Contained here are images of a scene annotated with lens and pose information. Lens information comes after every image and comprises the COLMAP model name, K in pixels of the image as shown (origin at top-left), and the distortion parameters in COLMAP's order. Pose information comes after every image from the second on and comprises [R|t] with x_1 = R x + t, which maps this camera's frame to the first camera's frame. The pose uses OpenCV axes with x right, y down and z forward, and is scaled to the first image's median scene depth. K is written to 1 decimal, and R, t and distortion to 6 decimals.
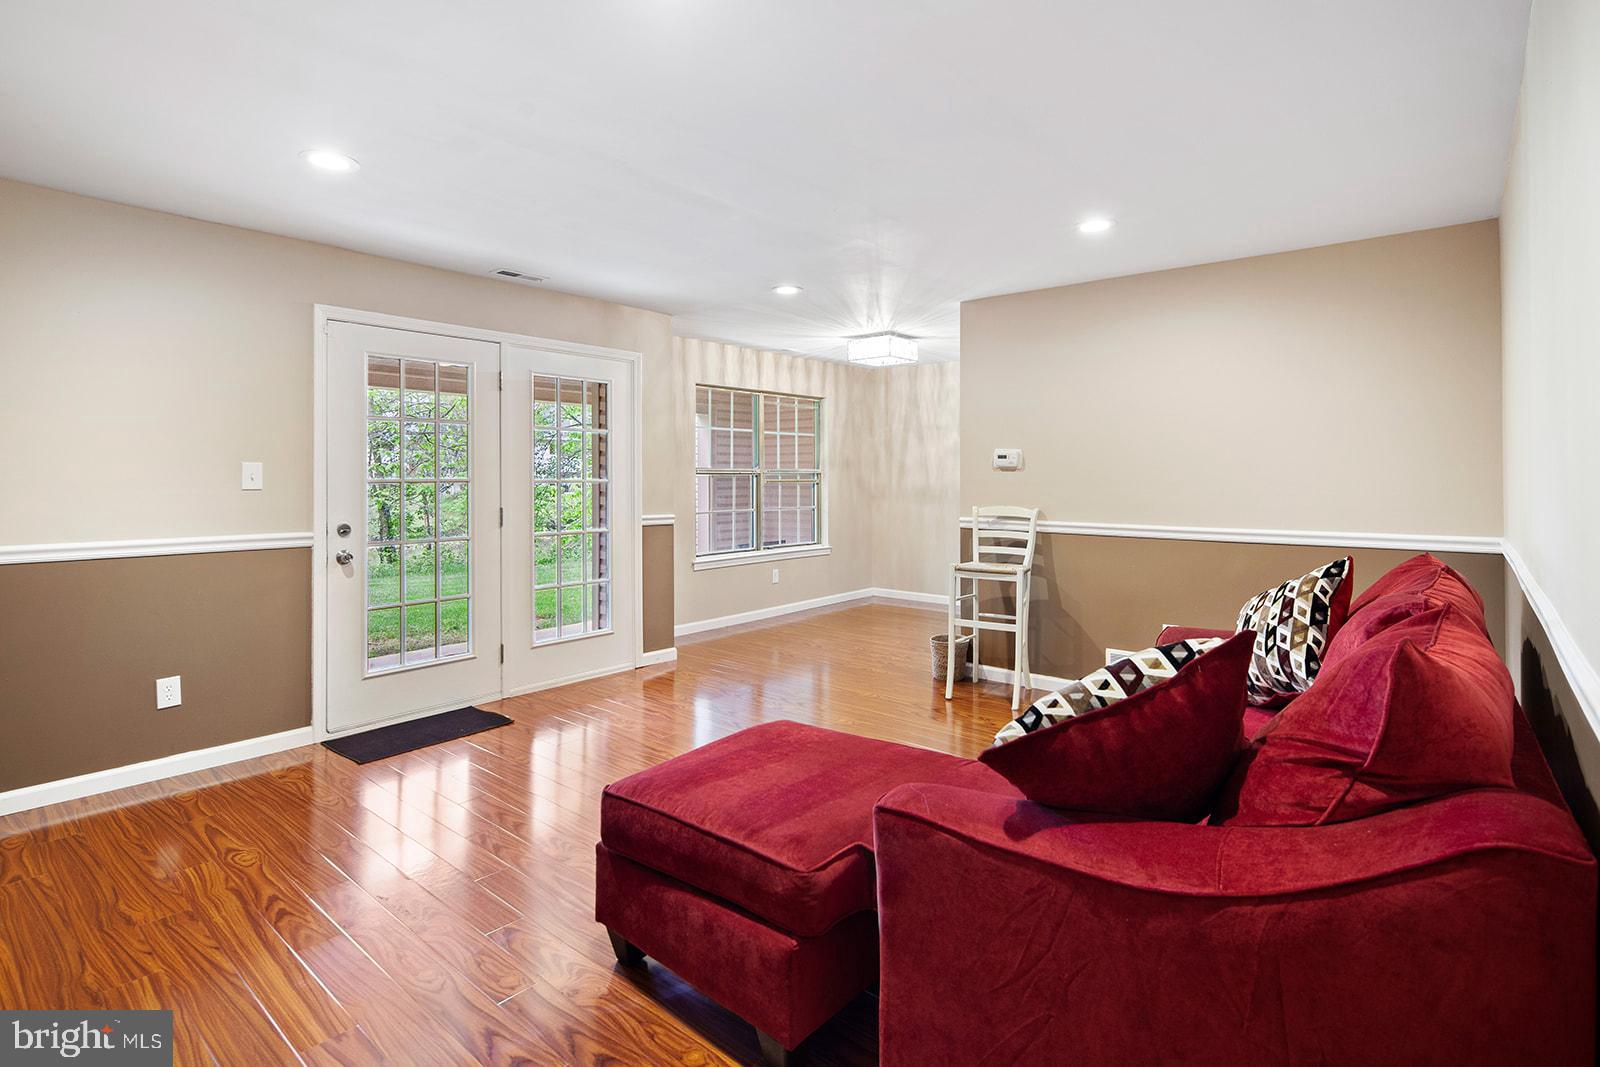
lens RADIAL K [[785.3, 0, 777.2], [0, 785.3, 470.2], [0, 0, 1]] dist [0.003660, -0.006627]
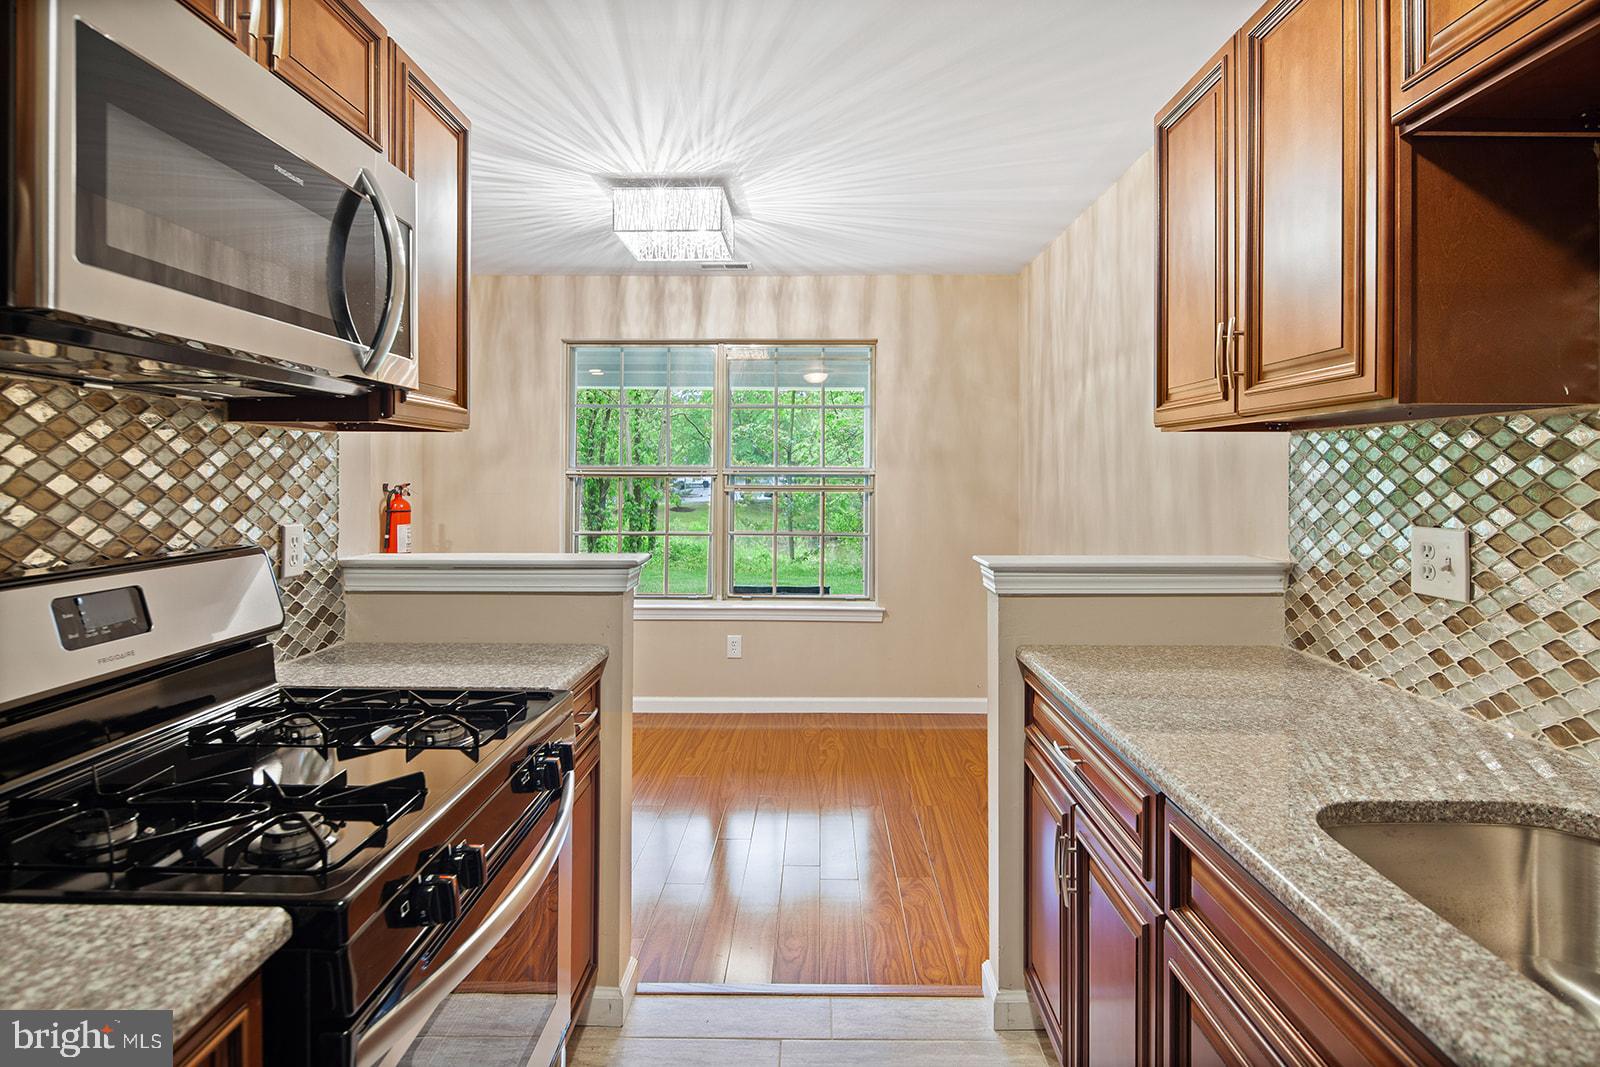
lens RADIAL K [[785.3, 0, 797.5], [0, 785.3, 472.1], [0, 0, 1]] dist [0.003660, -0.006627]
pose [[0.645135, -0.001953, -0.764066, 0.451775], [0.003688, 0.999993, 0.000558, 0.001203], [0.764060, -0.003178, 0.645138, 0.601635]]
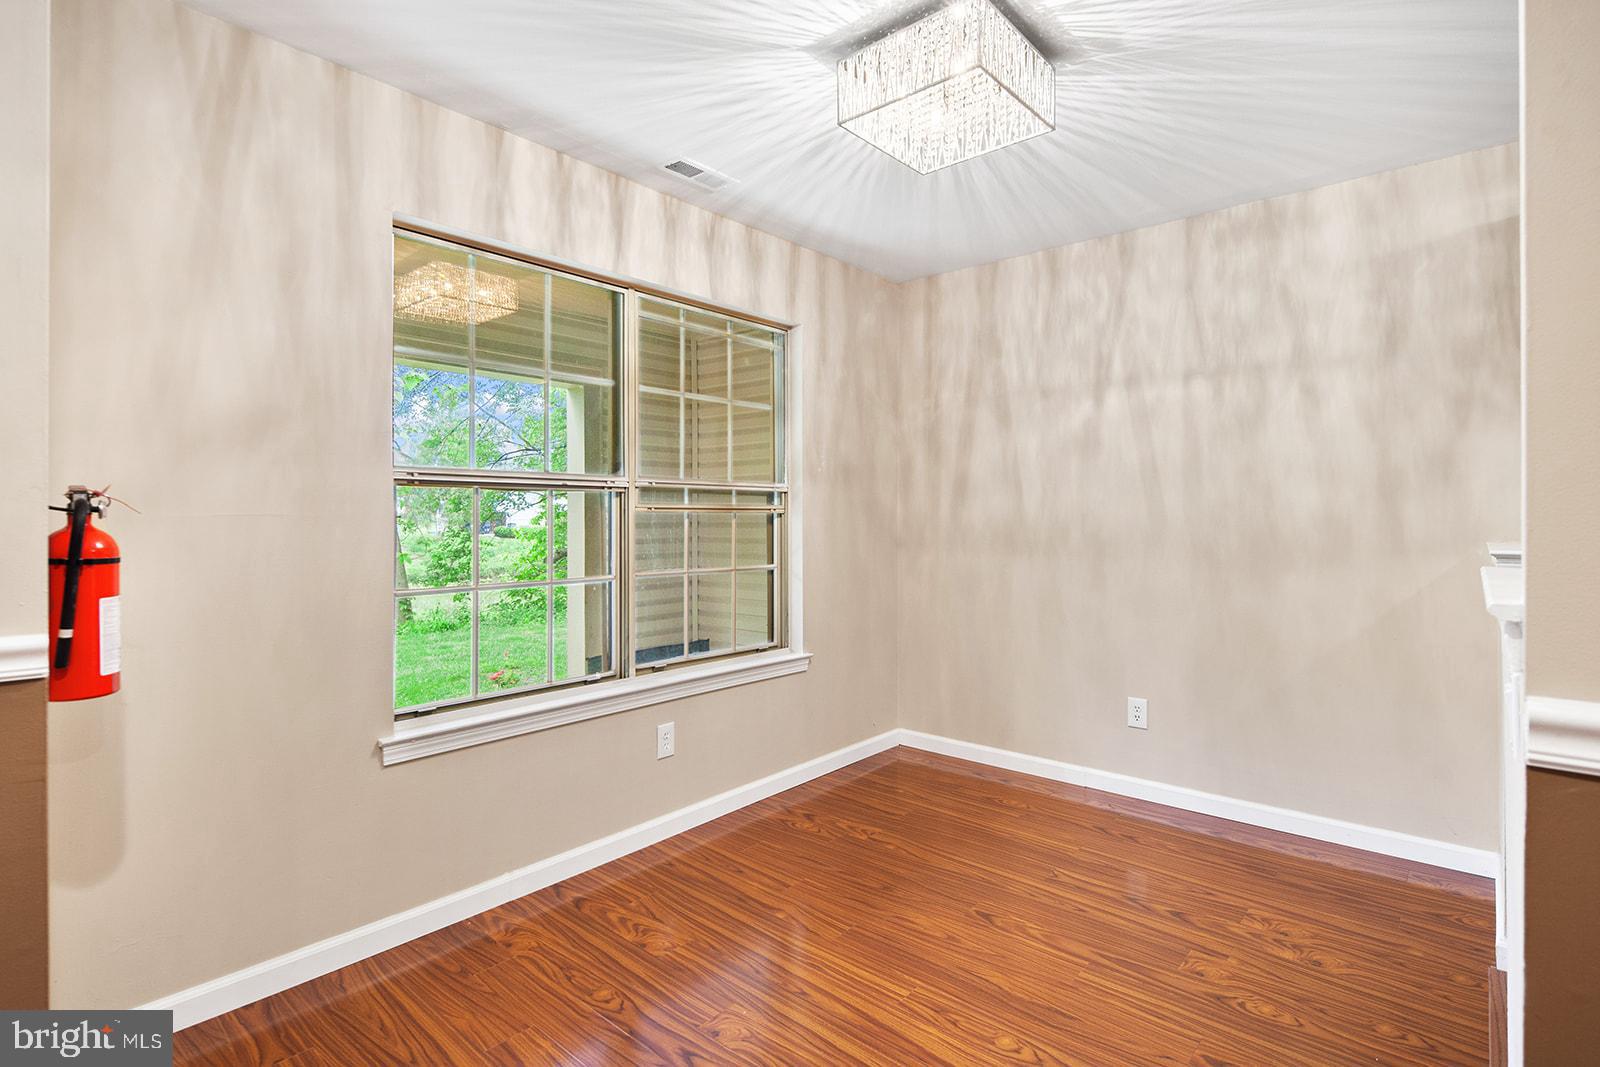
lens RADIAL K [[785.3, 0, 786.4], [0, 785.3, 520.3], [0, 0, 1]] dist [0.003660, -0.006627]
pose [[0.999987, -0.000859, -0.005107, 0.057876], [0.000932, 0.999899, 0.014154, 0.013744], [0.005095, -0.014159, 0.999887, 0.548887]]
